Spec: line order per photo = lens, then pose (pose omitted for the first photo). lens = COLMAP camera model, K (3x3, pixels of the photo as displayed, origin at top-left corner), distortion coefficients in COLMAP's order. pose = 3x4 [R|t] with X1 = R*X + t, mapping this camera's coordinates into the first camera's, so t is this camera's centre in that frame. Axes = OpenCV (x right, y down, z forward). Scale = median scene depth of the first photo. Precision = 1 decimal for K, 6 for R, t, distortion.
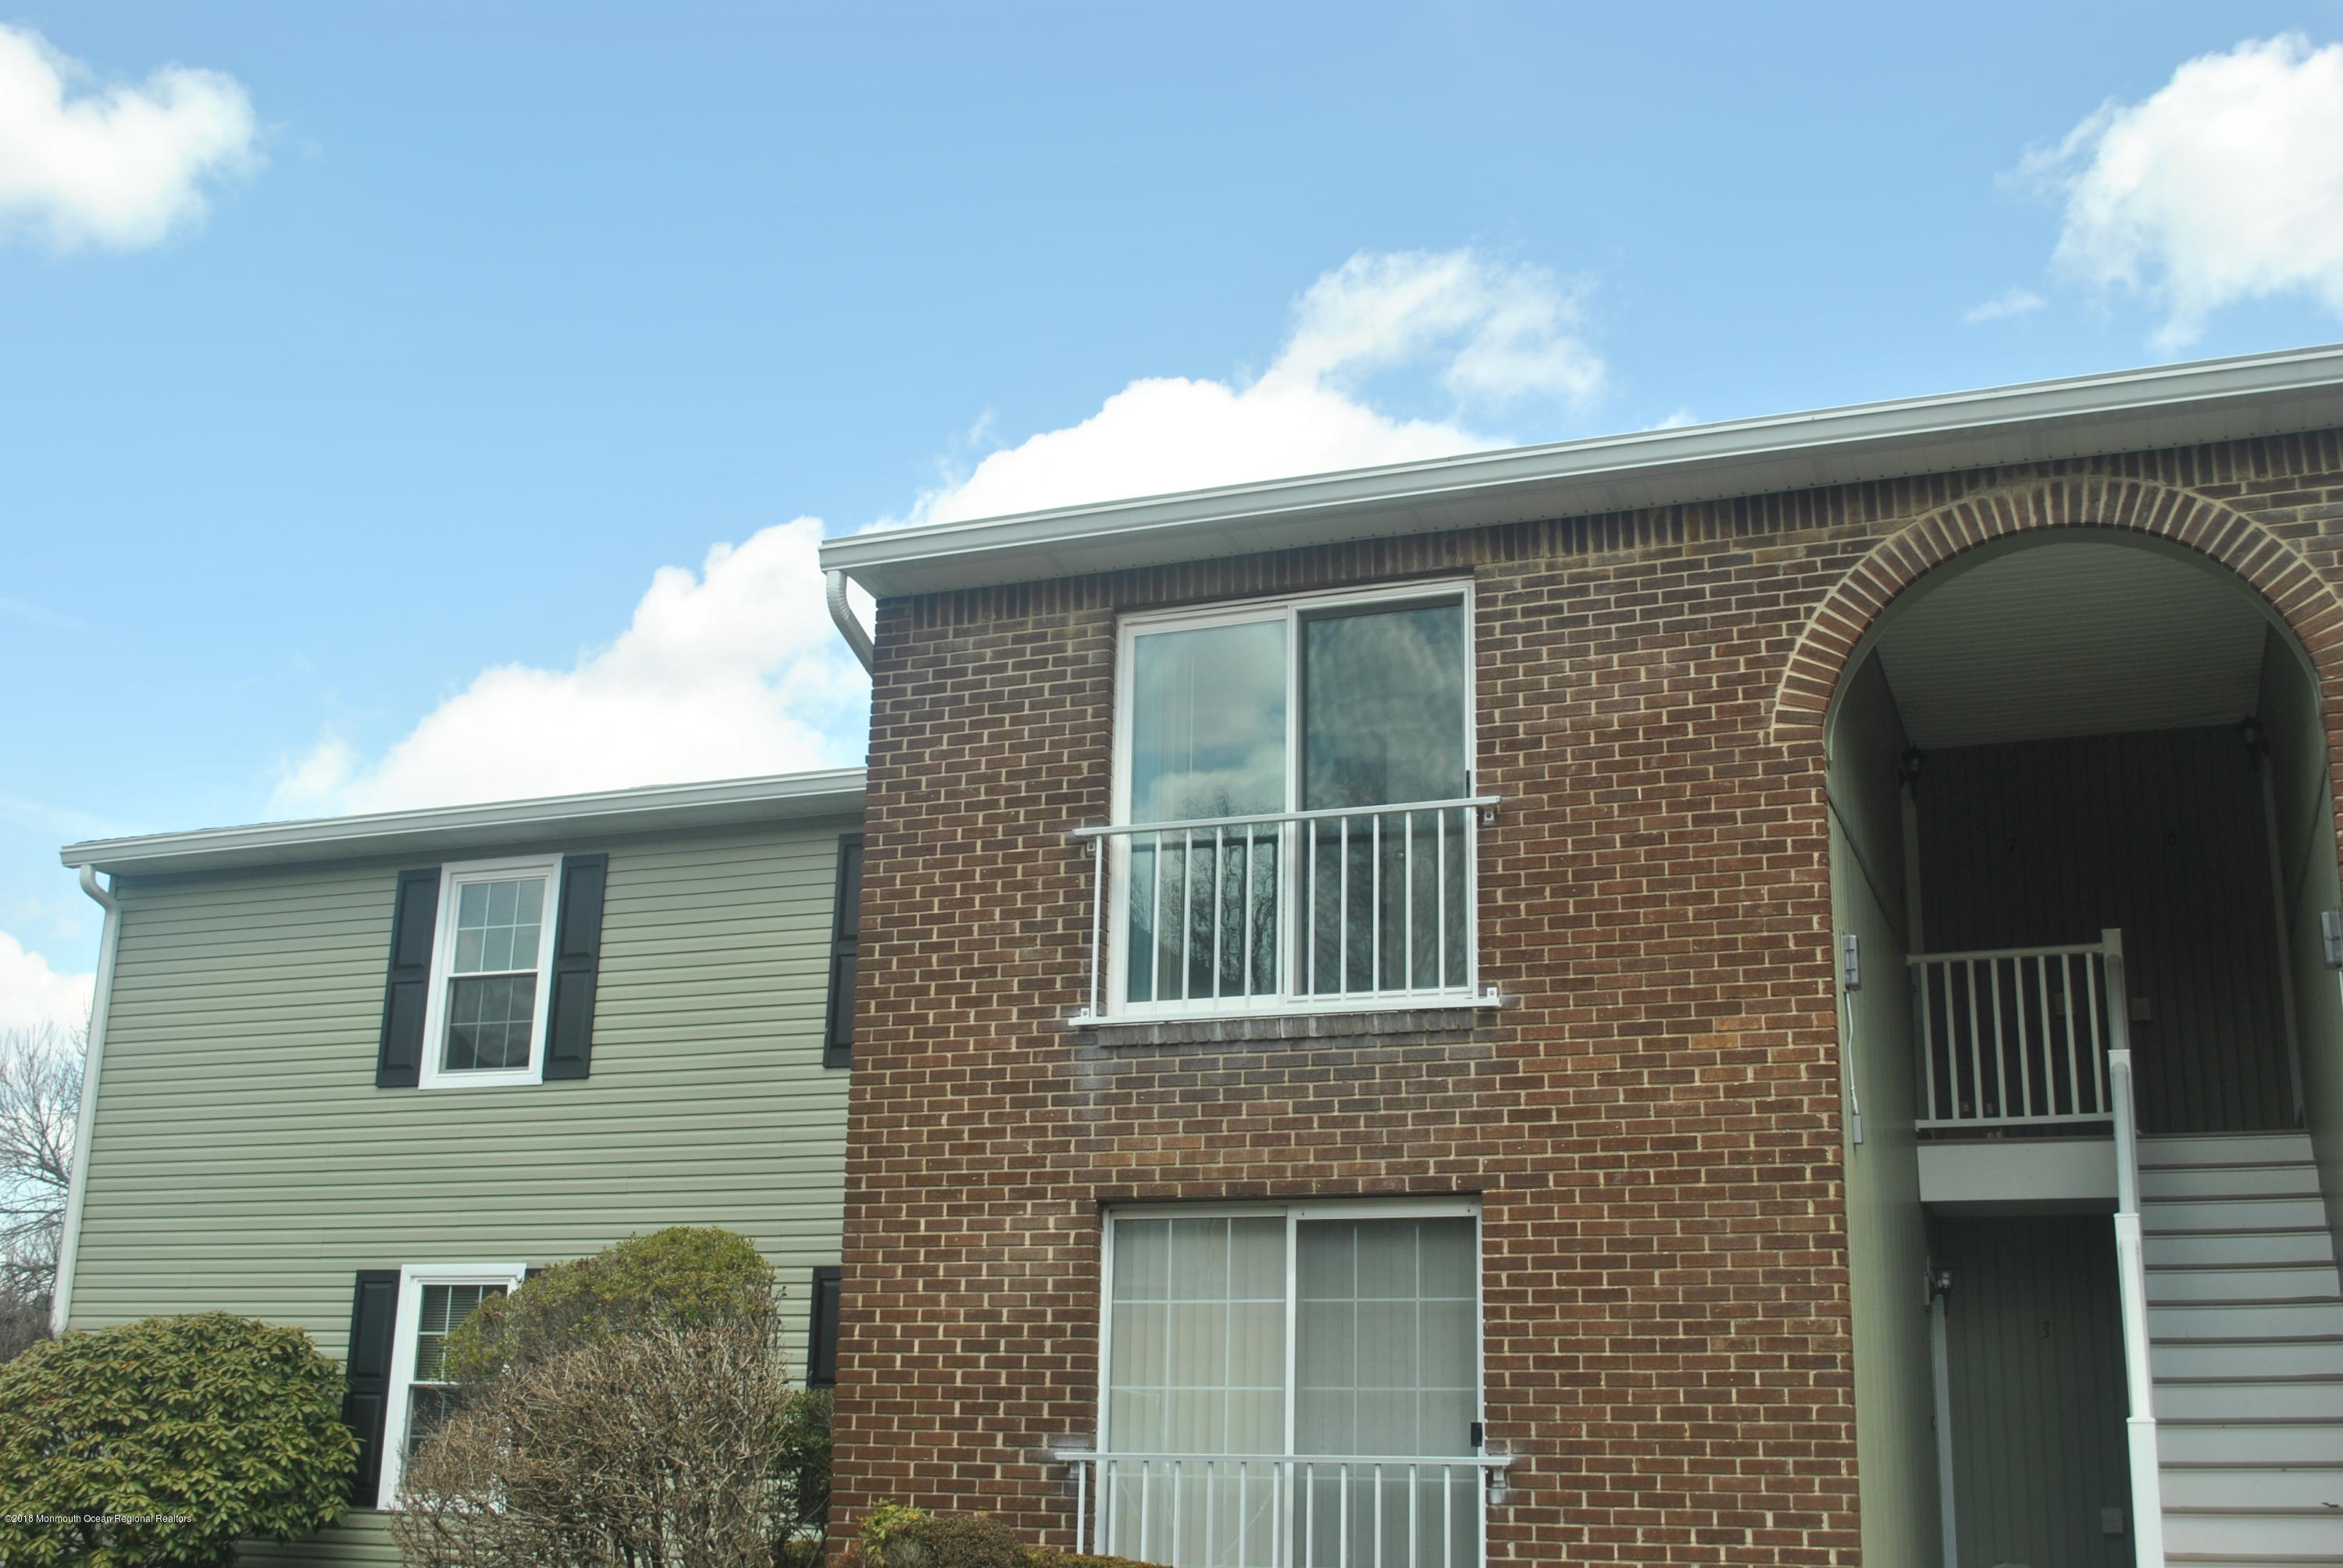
lens RADIAL K [[2581.1, 0, 1171.3], [0, 2581.1, 785.1], [0, 0, 1]] dist [-0.022304, 0.000000]
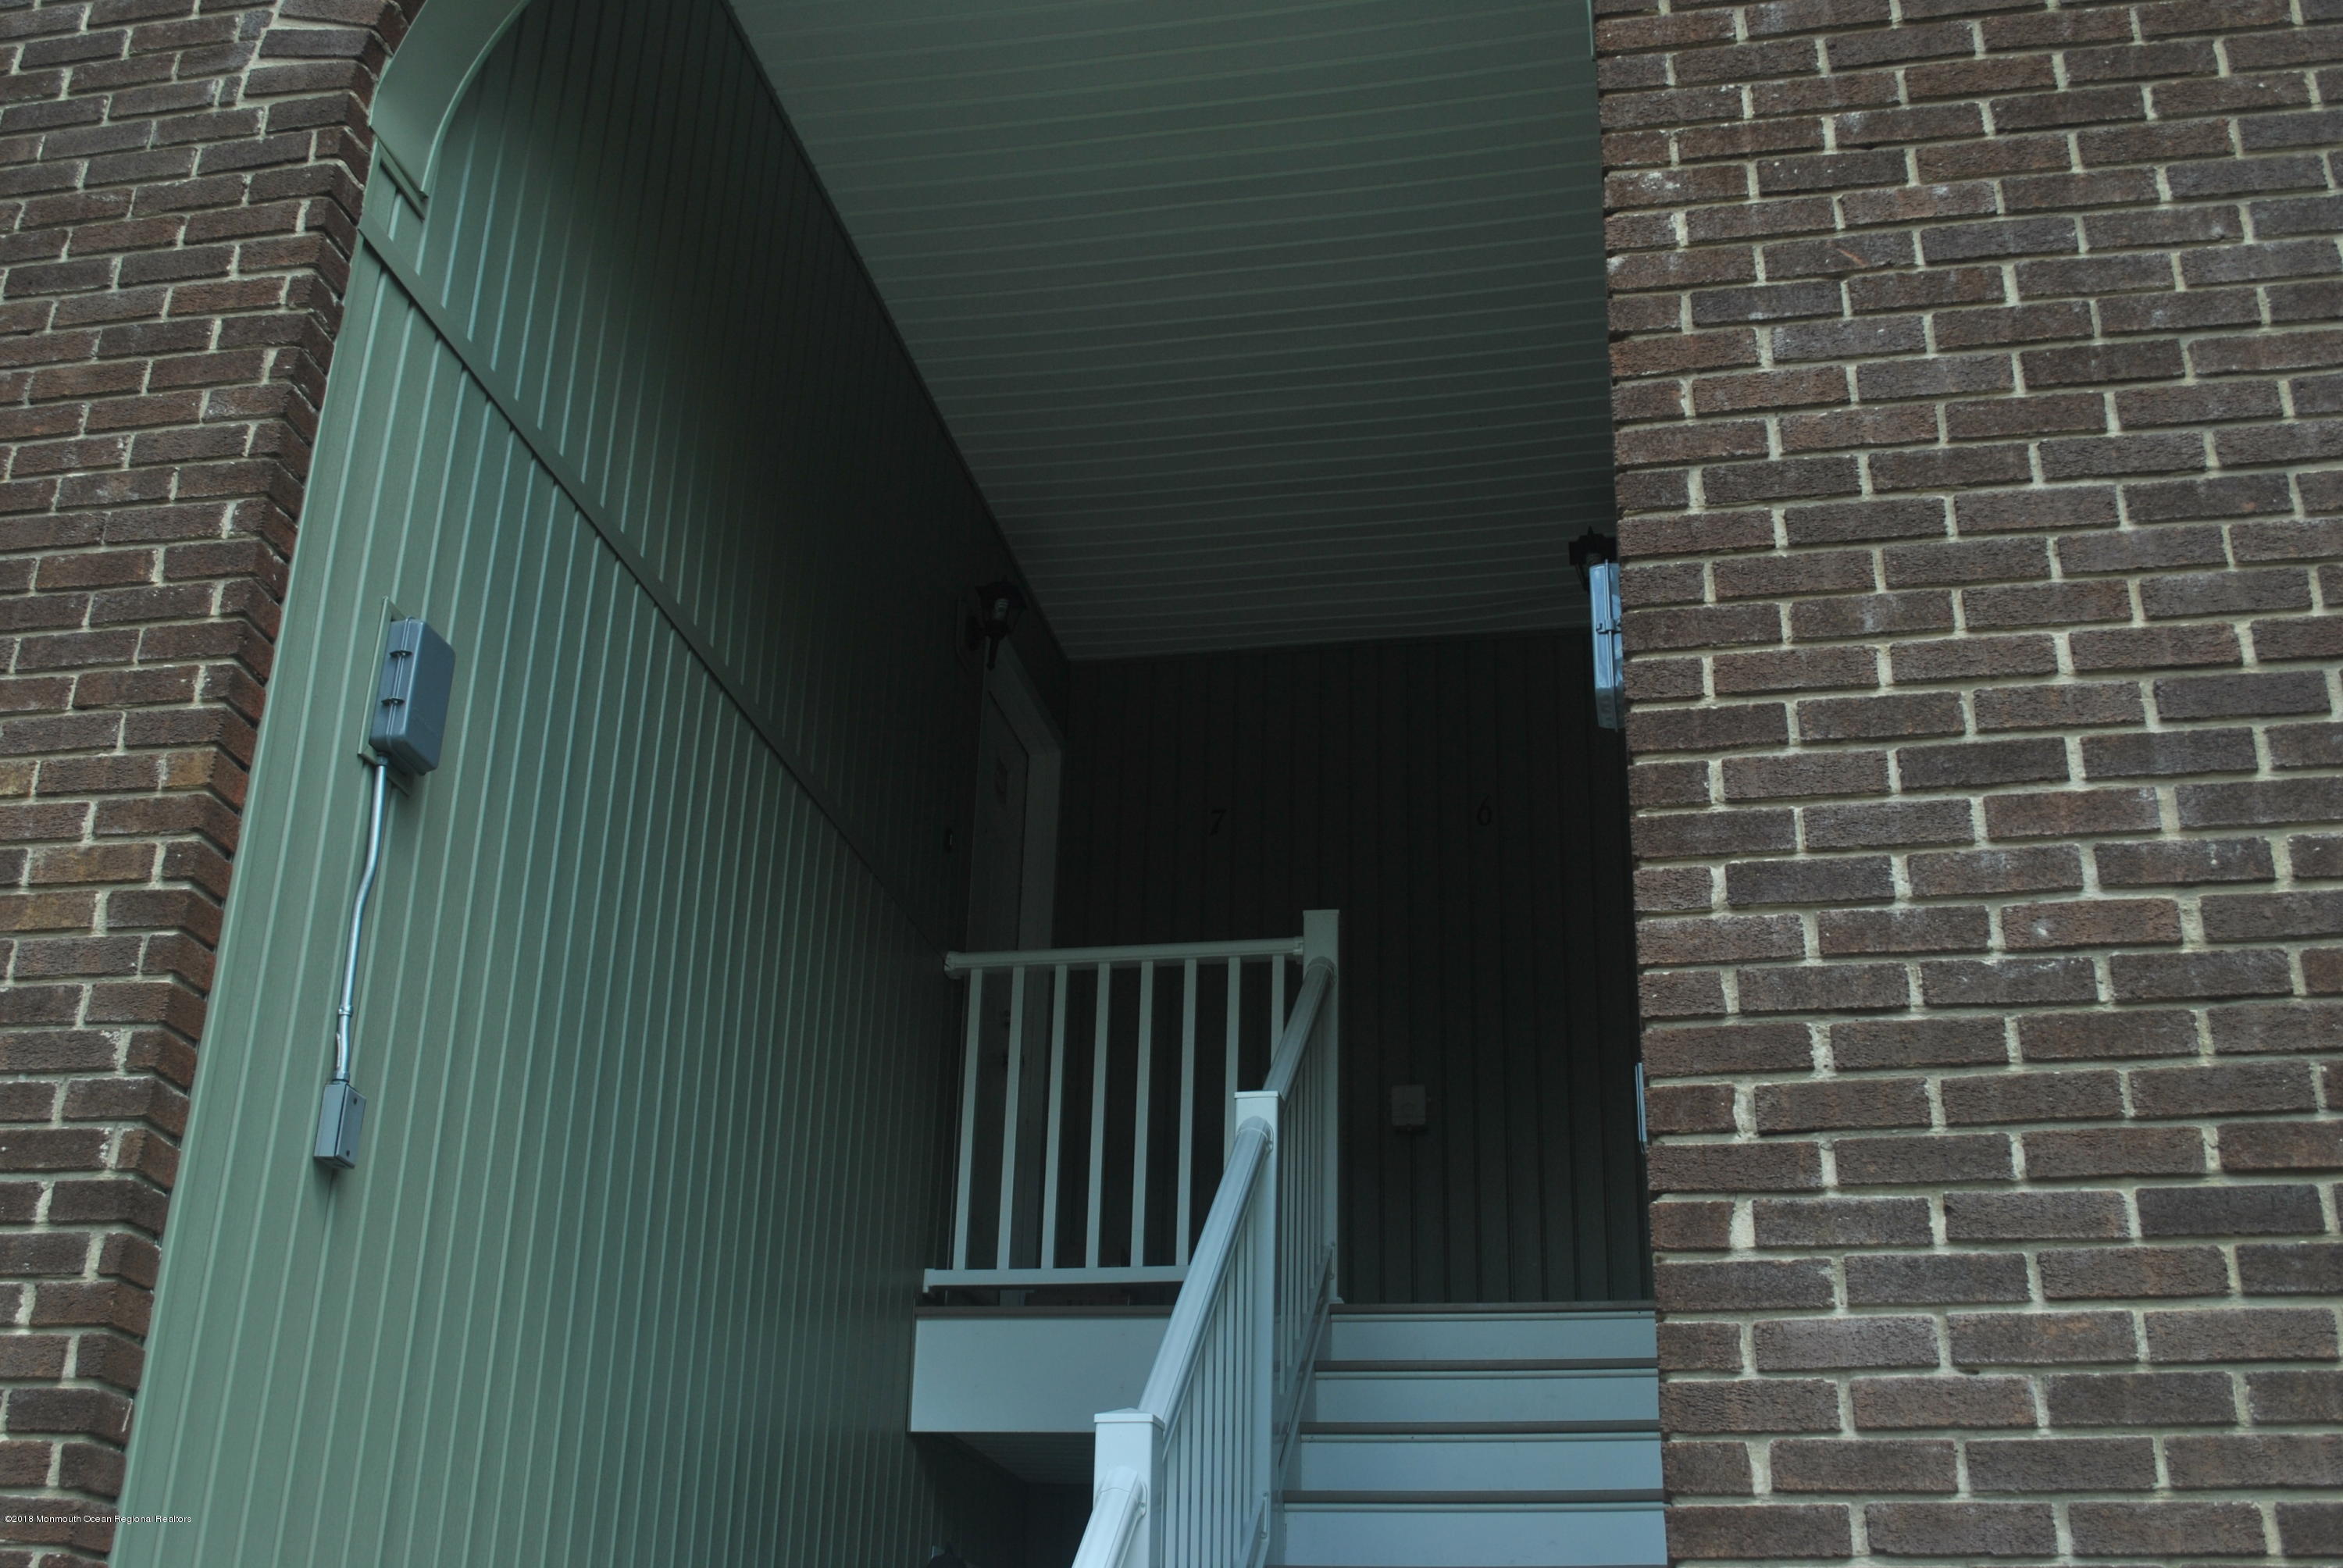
lens RADIAL K [[2581.1, 0, 1172.4], [0, 2581.1, 782.2], [0, 0, 1]] dist [-0.022304, 0.000000]
pose [[0.985461, 0.073673, 0.153097, 0.318270], [-0.053348, 0.989697, -0.132869, 0.126410], [-0.161308, 0.122770, 0.979238, 0.615820]]
